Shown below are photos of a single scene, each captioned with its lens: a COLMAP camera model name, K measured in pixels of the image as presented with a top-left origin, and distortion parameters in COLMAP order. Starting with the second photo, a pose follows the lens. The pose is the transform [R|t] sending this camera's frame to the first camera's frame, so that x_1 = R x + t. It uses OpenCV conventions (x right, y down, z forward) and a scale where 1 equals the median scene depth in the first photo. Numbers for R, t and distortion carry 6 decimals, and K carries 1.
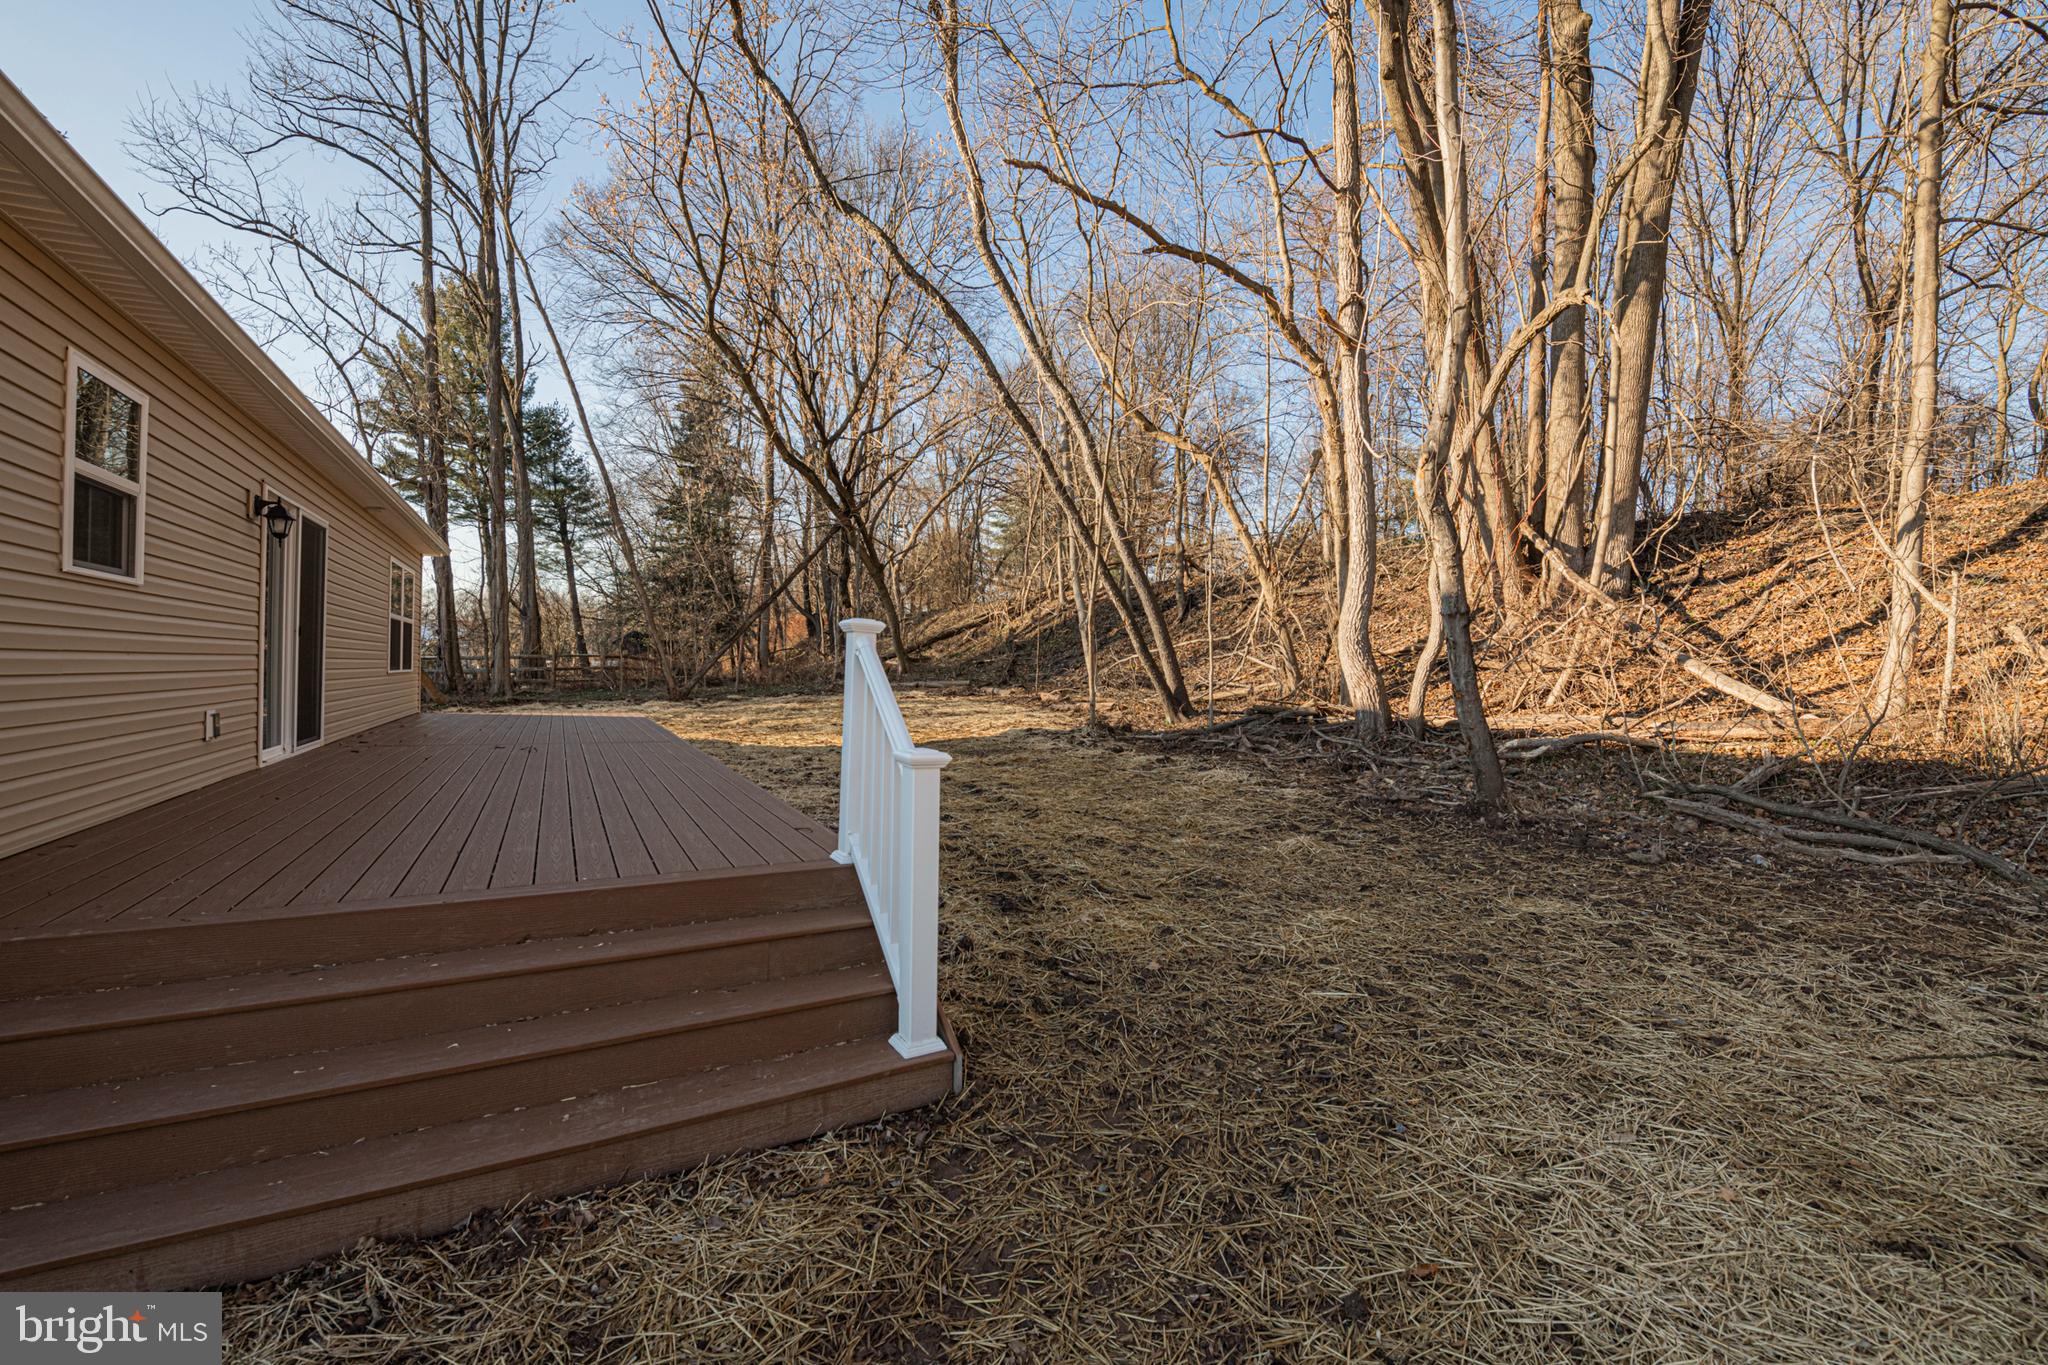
lens RADIAL K [[809.9, 0, 1032.8], [0, 809.9, 687.5], [0, 0, 1]] dist [-0.012980, -0.004356]
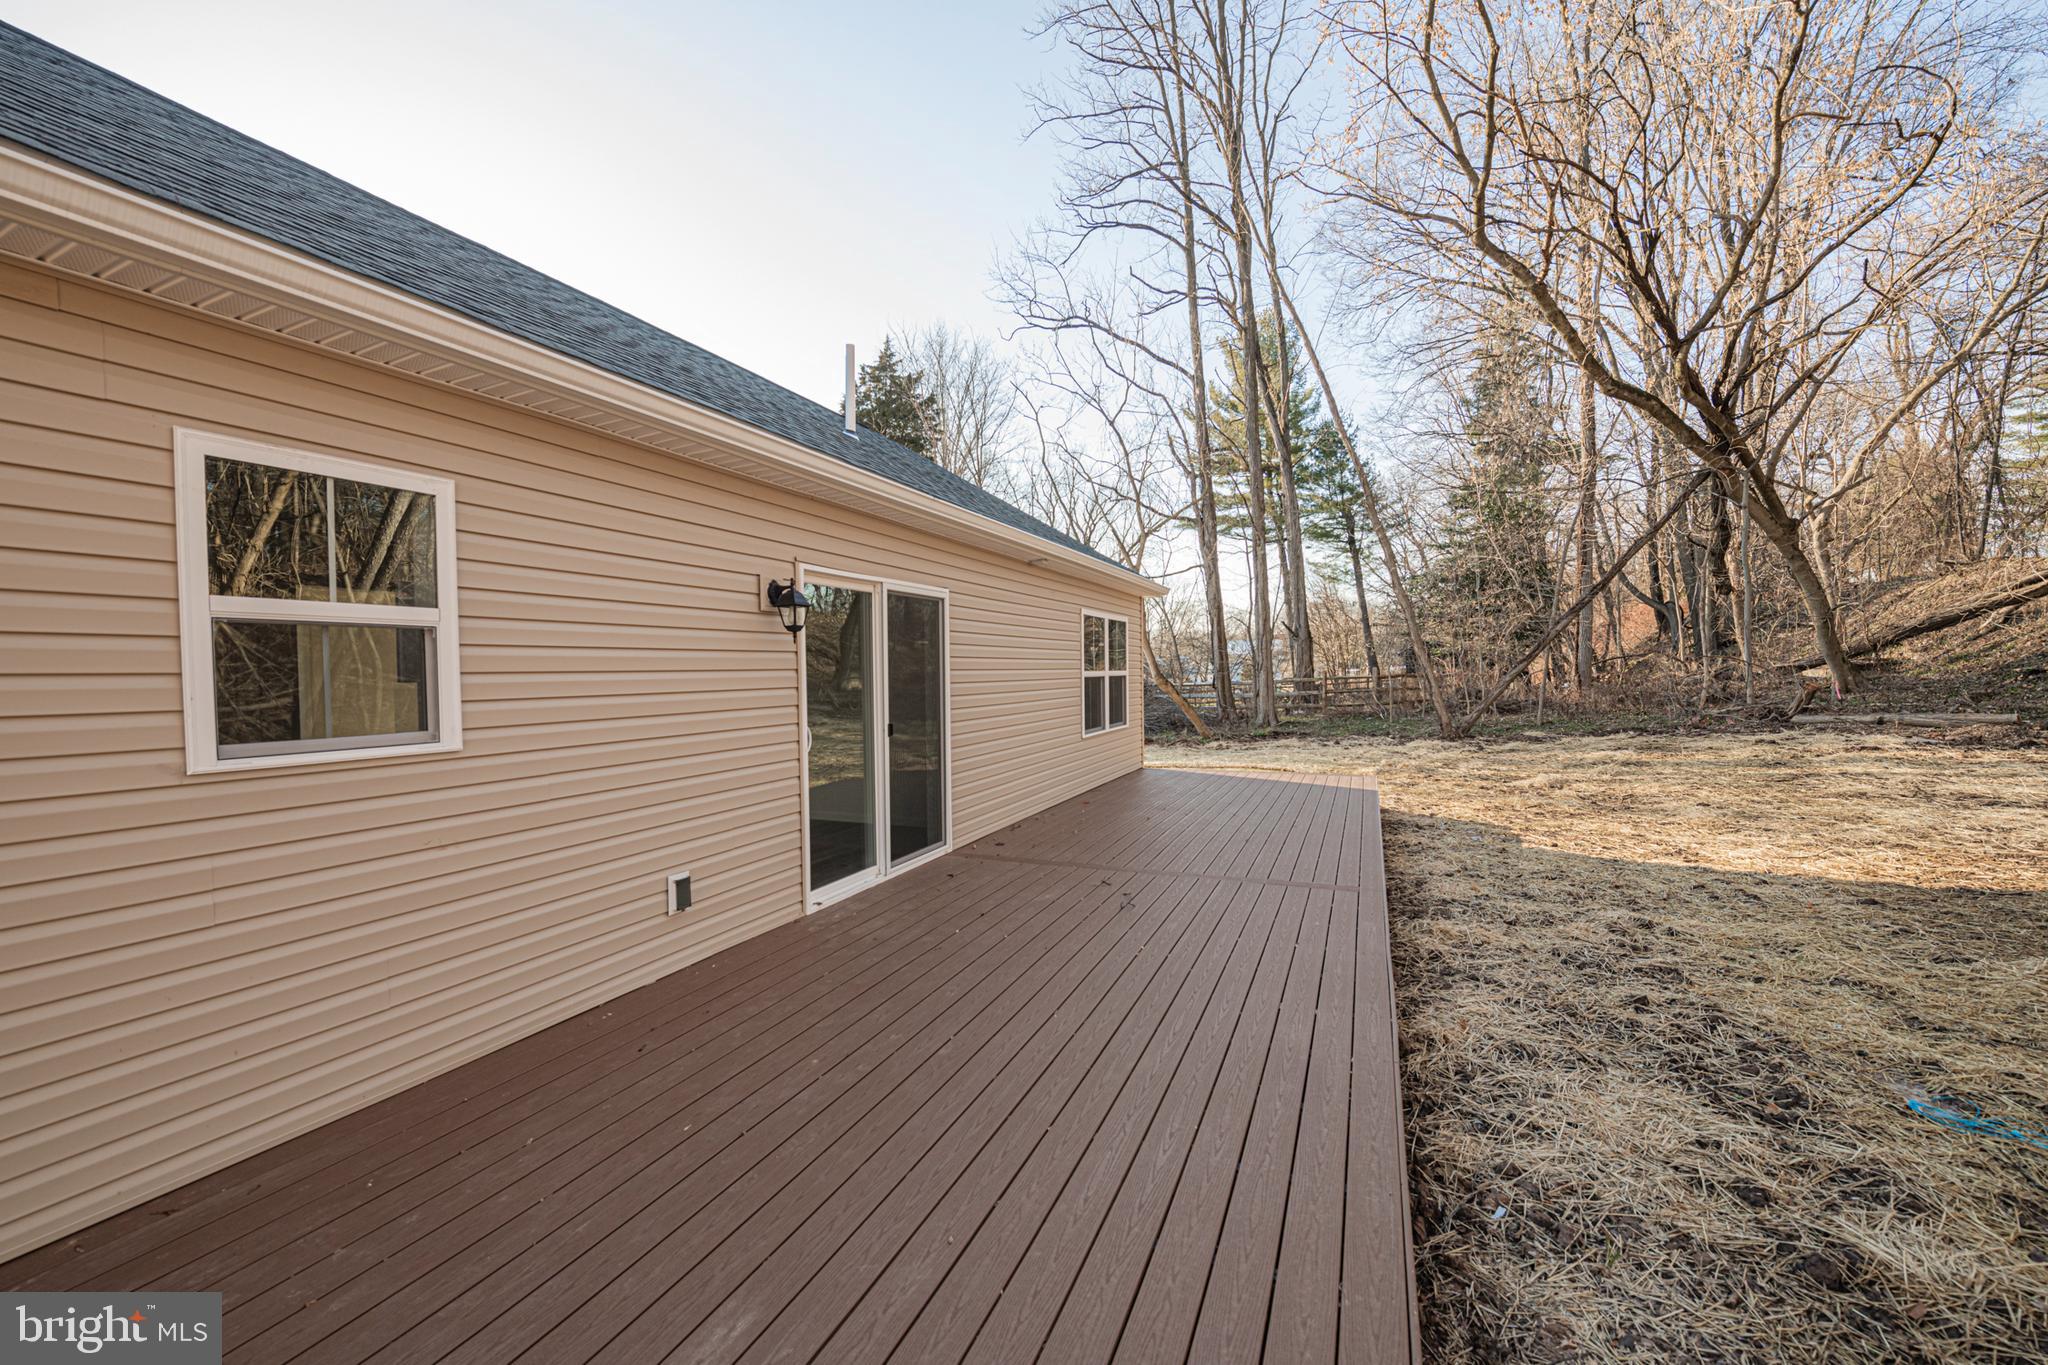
lens RADIAL K [[809.9, 0, 1032.8], [0, 809.9, 687.5], [0, 0, 1]] dist [-0.012980, -0.004356]
pose [[0.592298, -0.010103, -0.805656, -0.041395], [0.013766, 0.999902, -0.002418, -0.029656], [0.805601, -0.009658, 0.592379, 0.167325]]
